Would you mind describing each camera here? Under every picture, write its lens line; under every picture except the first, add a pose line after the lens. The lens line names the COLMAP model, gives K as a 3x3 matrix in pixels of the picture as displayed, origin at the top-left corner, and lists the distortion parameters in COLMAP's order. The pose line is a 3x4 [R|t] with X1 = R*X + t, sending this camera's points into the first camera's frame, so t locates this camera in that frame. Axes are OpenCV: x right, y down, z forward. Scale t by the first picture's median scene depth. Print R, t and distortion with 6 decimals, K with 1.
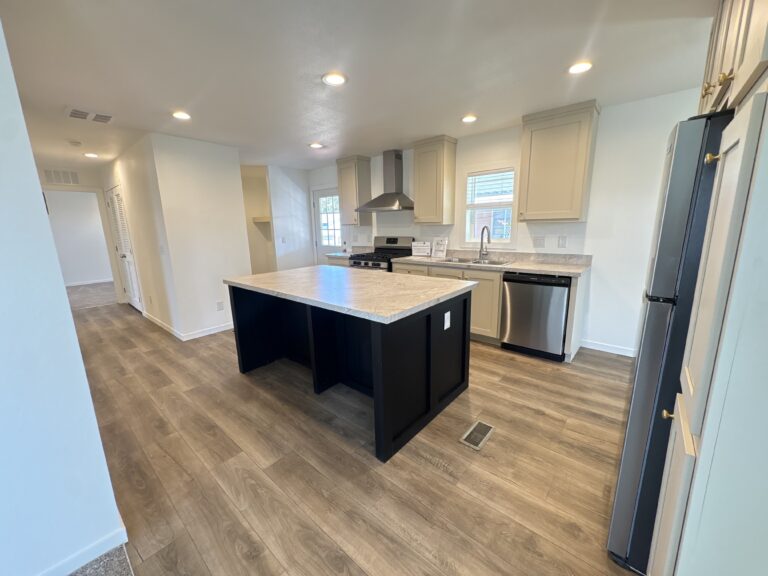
lens RADIAL K [[304.3, 0, 382.1], [0, 304.3, 288.8], [0, 0, 1]] dist [0.002218, 0.000357]
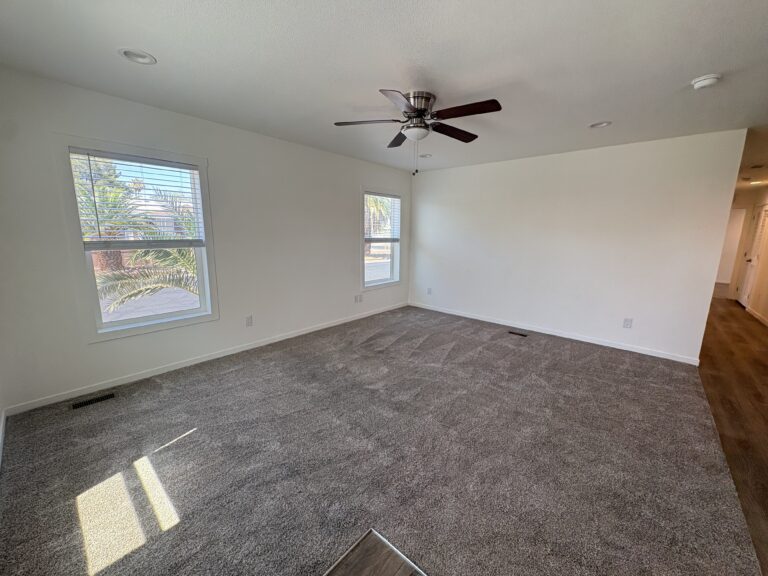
lens RADIAL K [[304.3, 0, 382.9], [0, 304.3, 288.3], [0, 0, 1]] dist [0.002218, 0.000357]
pose [[-0.012787, 0.194049, -0.980908, 0.392192], [-0.215291, 0.957446, 0.192214, 0.080810], [0.976466, 0.213639, 0.029534, -0.444554]]
